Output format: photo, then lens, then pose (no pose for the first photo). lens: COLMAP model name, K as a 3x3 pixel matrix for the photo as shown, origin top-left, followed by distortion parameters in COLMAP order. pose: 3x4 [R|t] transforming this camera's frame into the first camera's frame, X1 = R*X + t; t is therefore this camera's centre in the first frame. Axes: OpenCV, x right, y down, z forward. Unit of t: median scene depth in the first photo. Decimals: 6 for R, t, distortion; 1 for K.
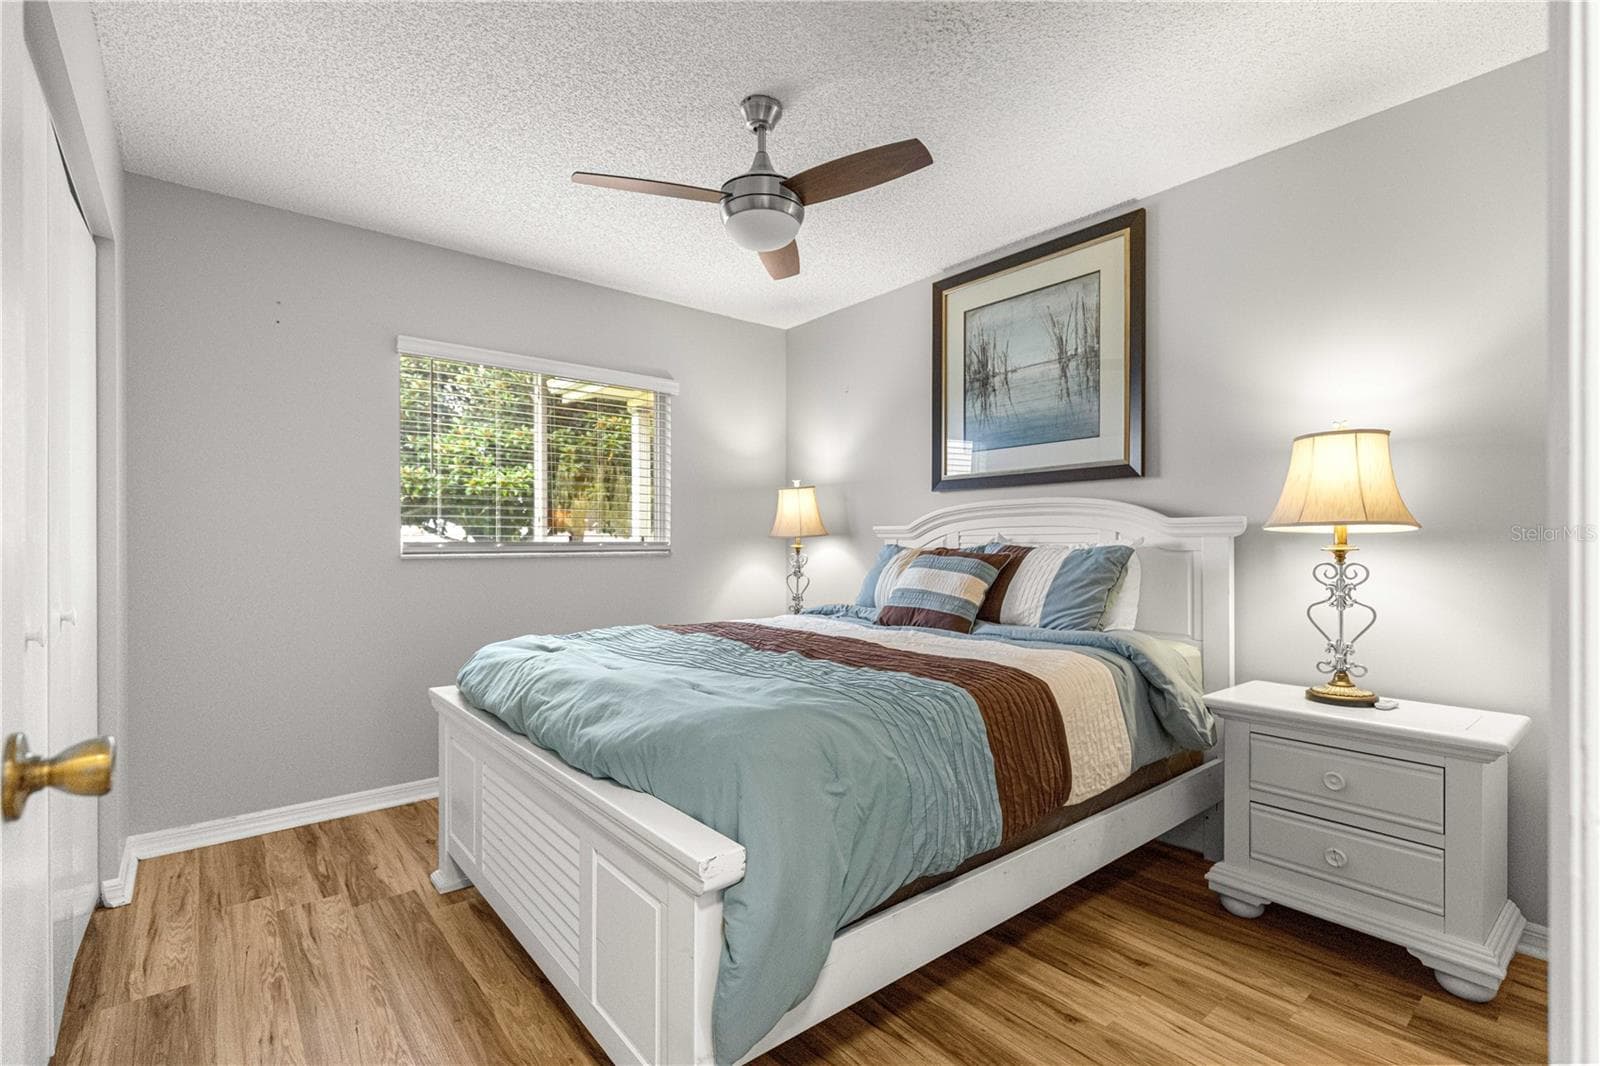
lens RADIAL K [[732.6, 0, 810.6], [0, 732.6, 537.1], [0, 0, 1]] dist [0.029227, -0.000071]
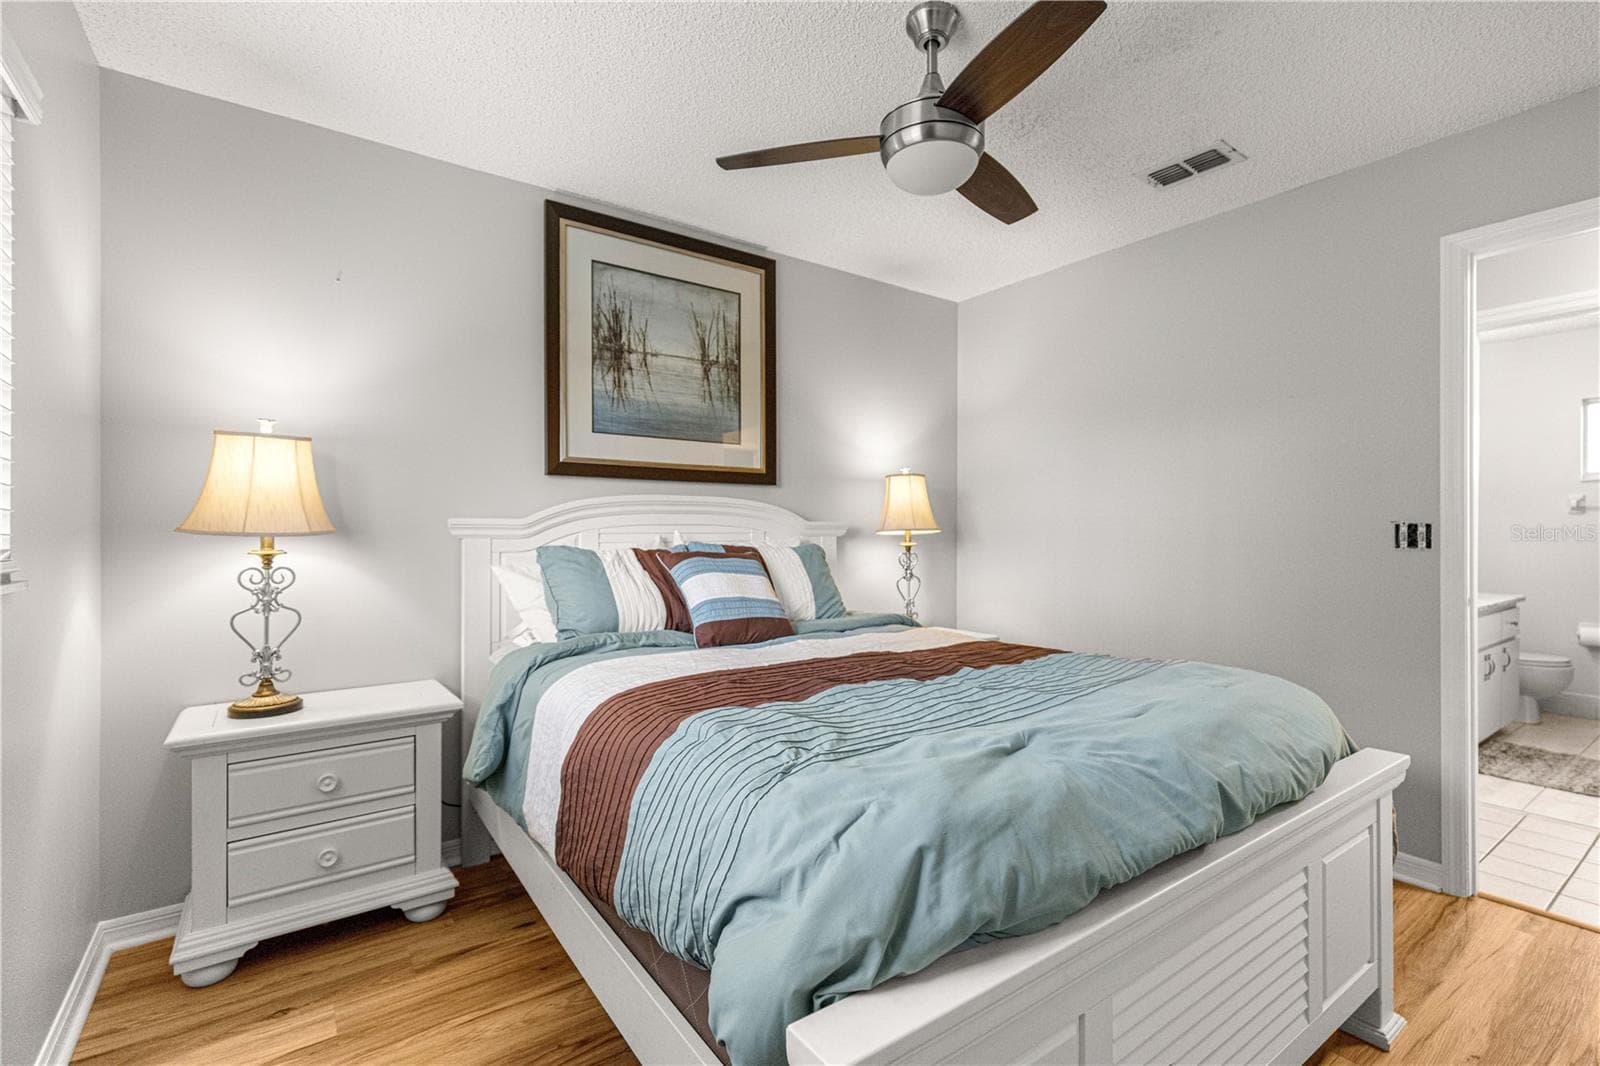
lens RADIAL K [[719.8, 0, 798.3], [0, 719.8, 530.3], [0, 0, 1]] dist [0.002717, -0.000850]
pose [[0.063163, 0.013906, 0.997906, -0.583344], [0.002860, 0.999896, -0.014115, 0.004577], [-0.997999, 0.003746, 0.063117, 0.745076]]
